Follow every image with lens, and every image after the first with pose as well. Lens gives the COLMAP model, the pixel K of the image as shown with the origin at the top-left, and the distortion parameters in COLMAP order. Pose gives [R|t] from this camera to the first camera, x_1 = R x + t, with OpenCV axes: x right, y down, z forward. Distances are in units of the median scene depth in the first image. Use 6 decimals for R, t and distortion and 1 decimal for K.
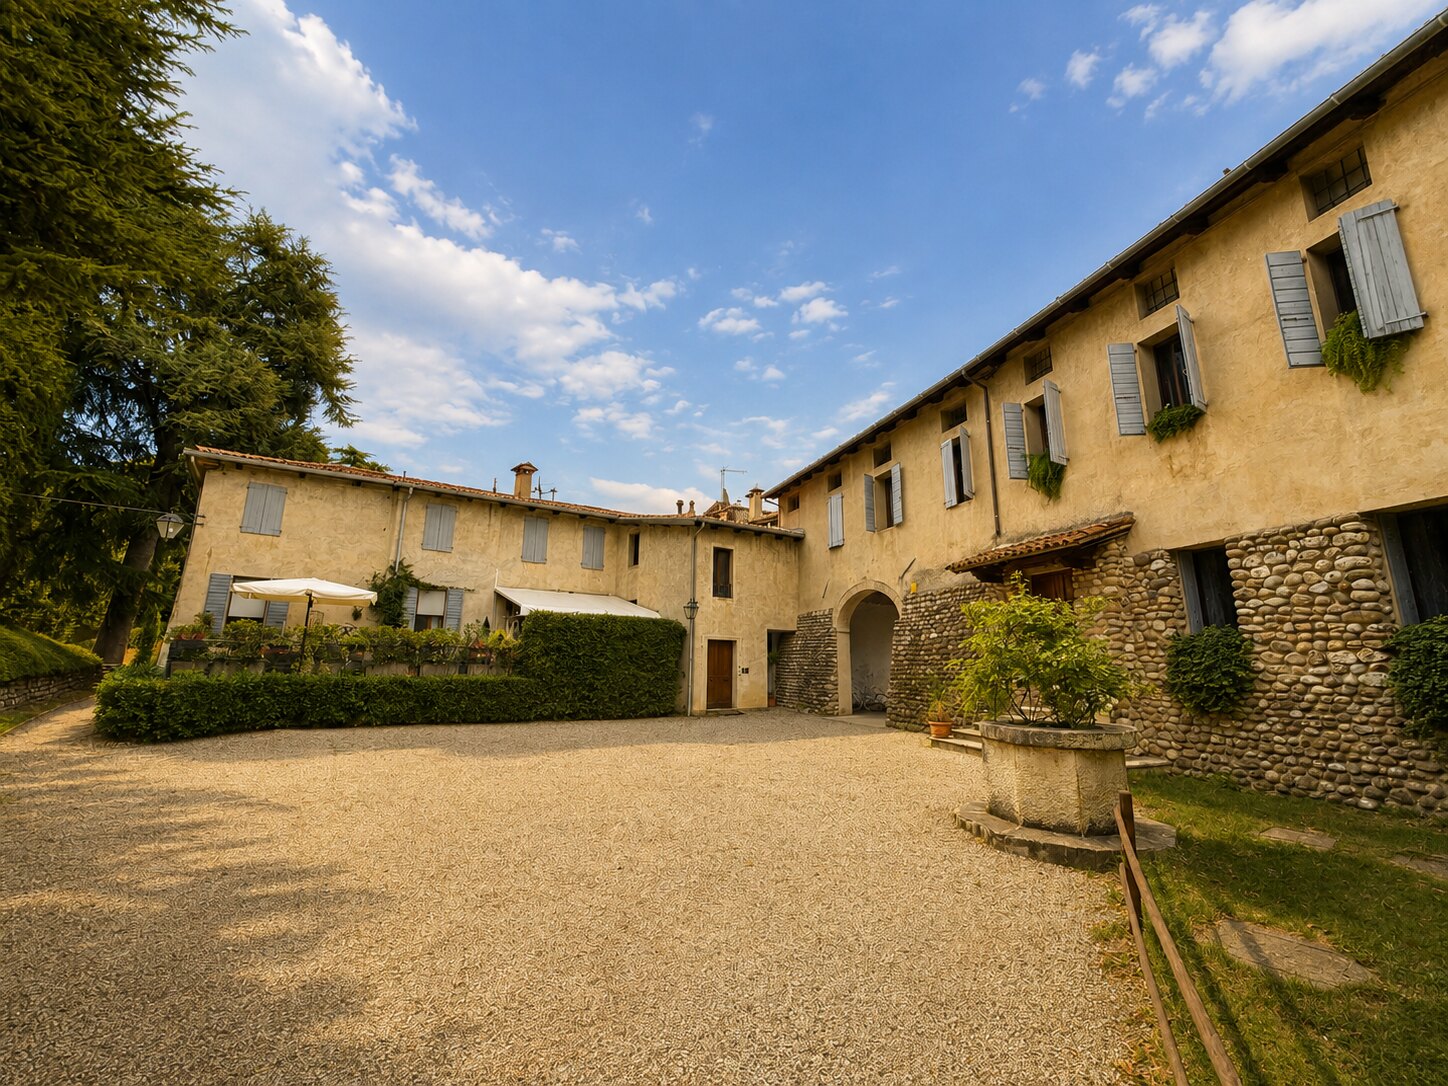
lens RADIAL K [[588.9, 0, 725.3], [0, 588.9, 543.3], [0, 0, 1]] dist [0.003624, 0.000652]
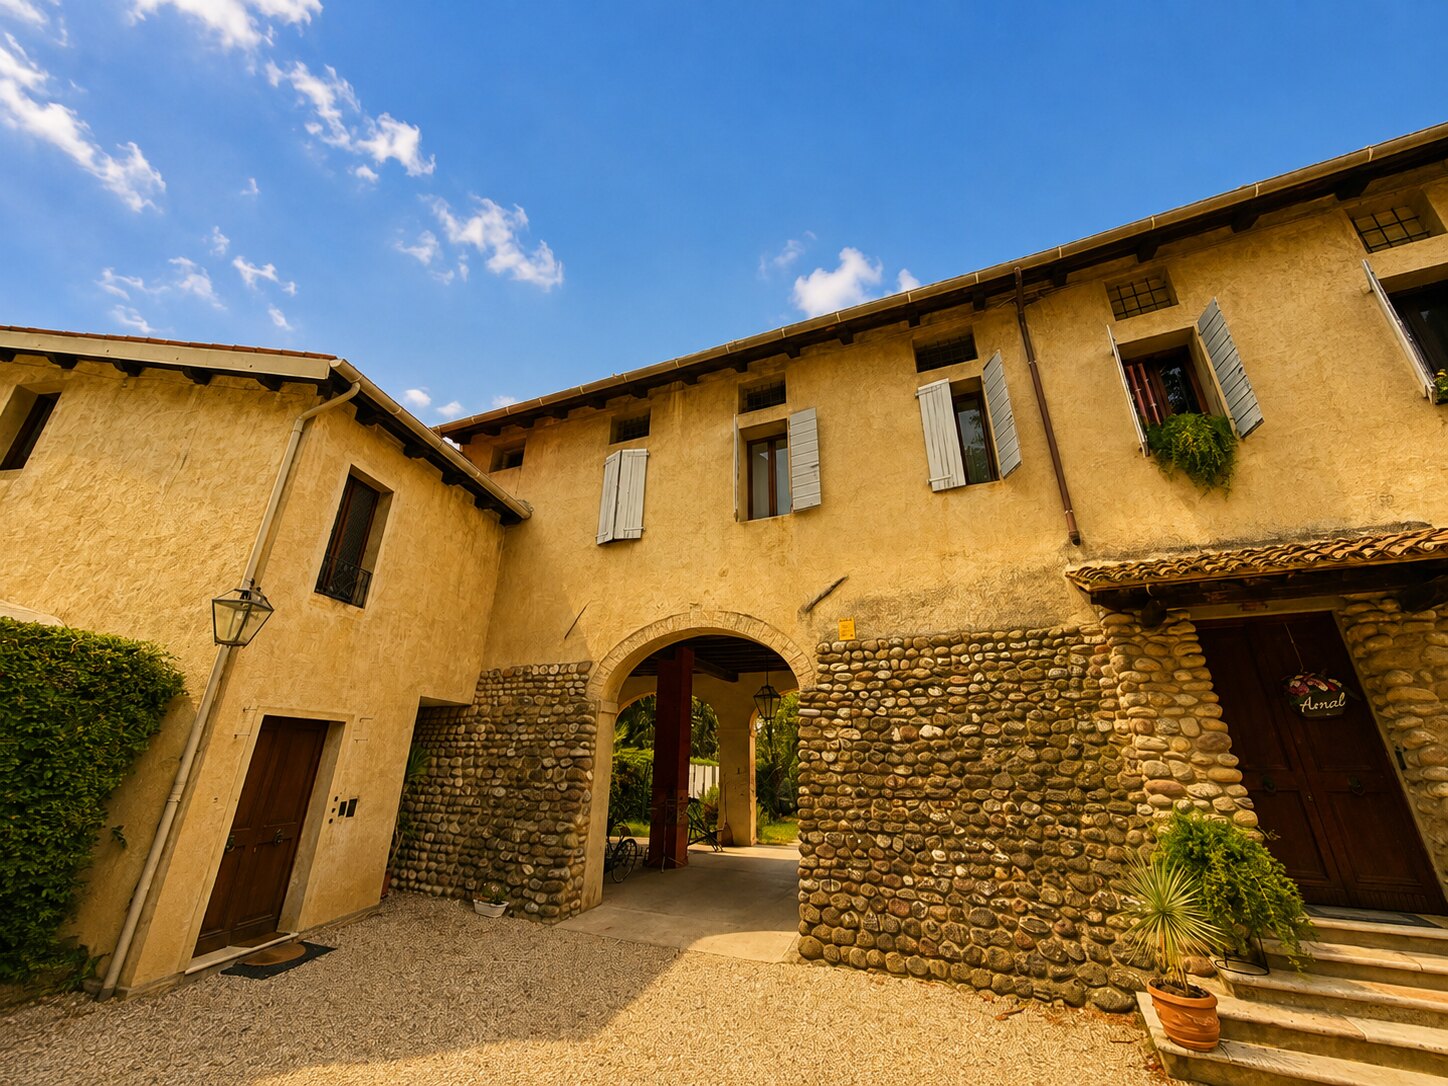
lens RADIAL K [[588.9, 0, 727.3], [0, 588.9, 523.8], [0, 0, 1]] dist [0.003624, 0.000652]
pose [[0.707418, 0.263131, 0.655989, -0.091112], [-0.147978, 0.962687, -0.226575, 0.097090], [-0.691131, 0.063212, 0.719960, 0.579566]]
